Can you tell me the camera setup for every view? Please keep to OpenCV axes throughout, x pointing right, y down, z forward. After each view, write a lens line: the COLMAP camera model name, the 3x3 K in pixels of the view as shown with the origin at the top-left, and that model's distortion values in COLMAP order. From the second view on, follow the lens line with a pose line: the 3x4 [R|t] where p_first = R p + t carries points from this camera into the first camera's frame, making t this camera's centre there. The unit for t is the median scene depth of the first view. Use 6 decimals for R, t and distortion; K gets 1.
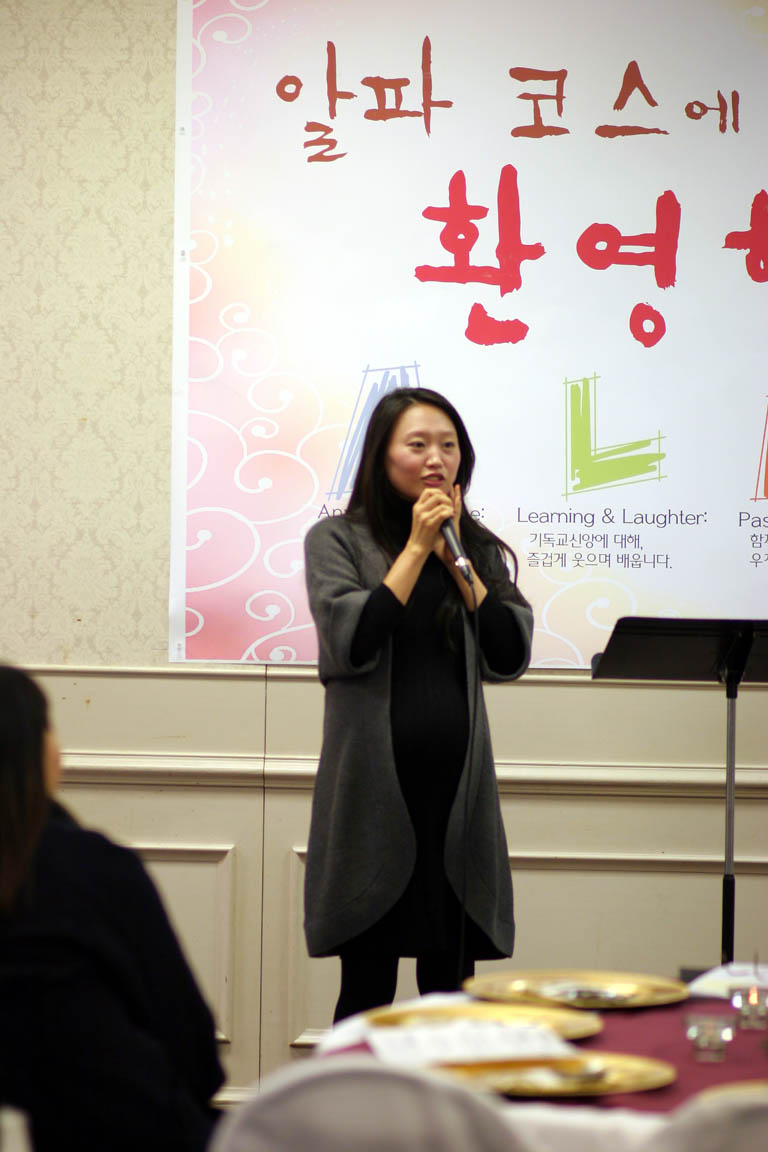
lens RADIAL K [[4517.9, 0, 386.8], [0, 4517.9, 572.9], [0, 0, 1]] dist [-0.154814, 0.000000]
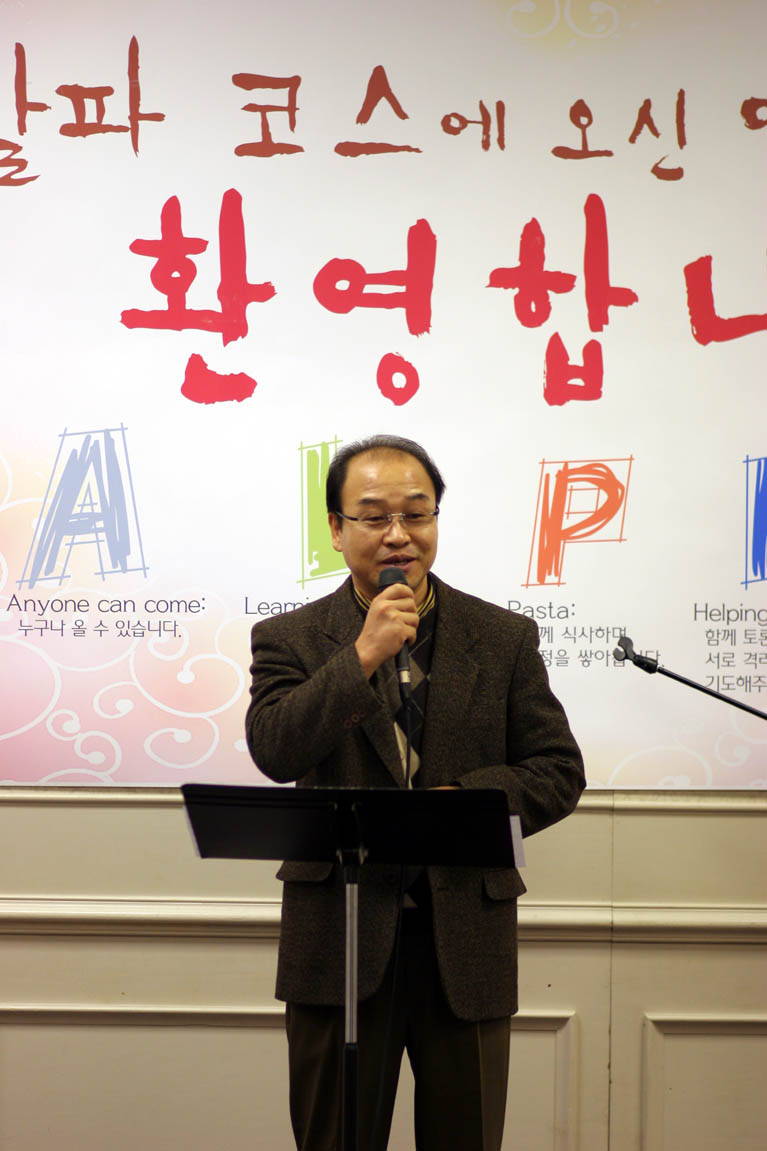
lens RADIAL K [[4514.0, 0, 382.9], [0, 4514.0, 573.6], [0, 0, 1]] dist [-0.154814, 0.000000]
pose [[0.997667, -0.005716, 0.068033, -0.002479], [0.007064, 0.999783, -0.019589, -0.002156], [-0.067906, 0.020024, 0.997491, 0.161455]]
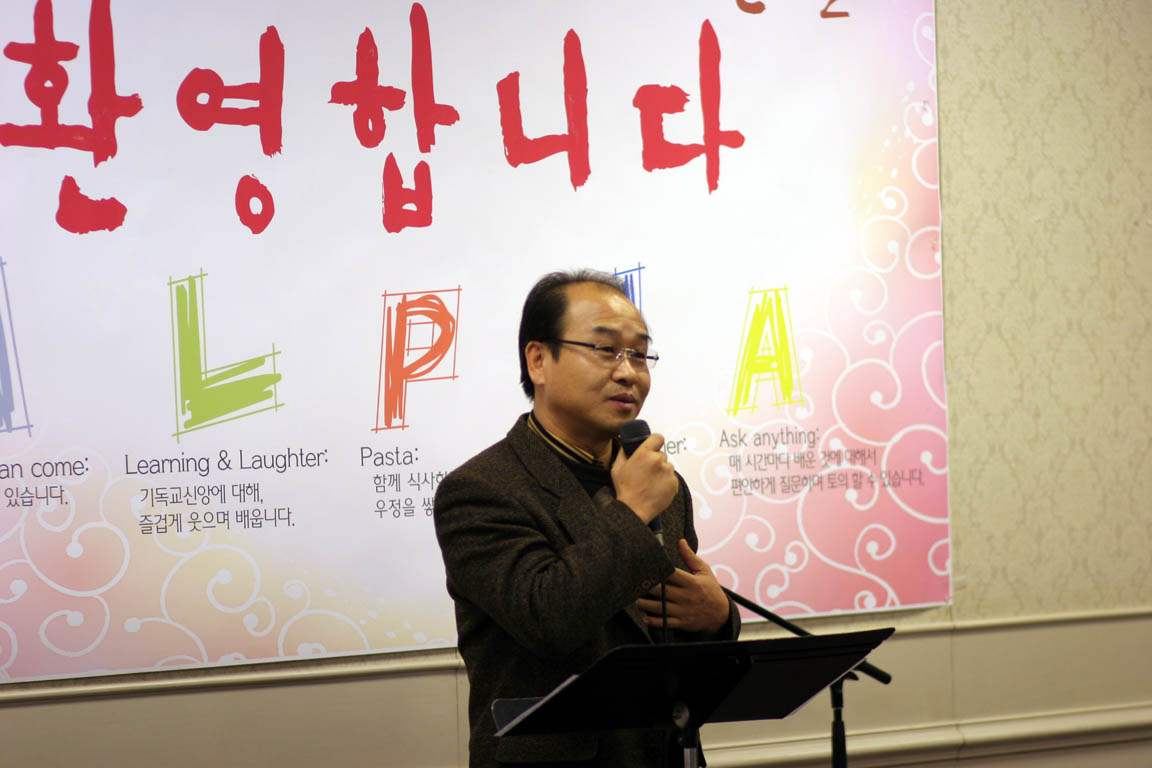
lens RADIAL K [[4517.9, 0, 591.8], [0, 4517.9, 335.0], [0, 0, 1]] dist [-0.154814, 0.000000]
pose [[0.686246, -0.025270, 0.726930, -0.451085], [0.058840, 0.998050, -0.020851, -0.014161], [-0.724986, 0.057082, 0.686394, 0.443796]]
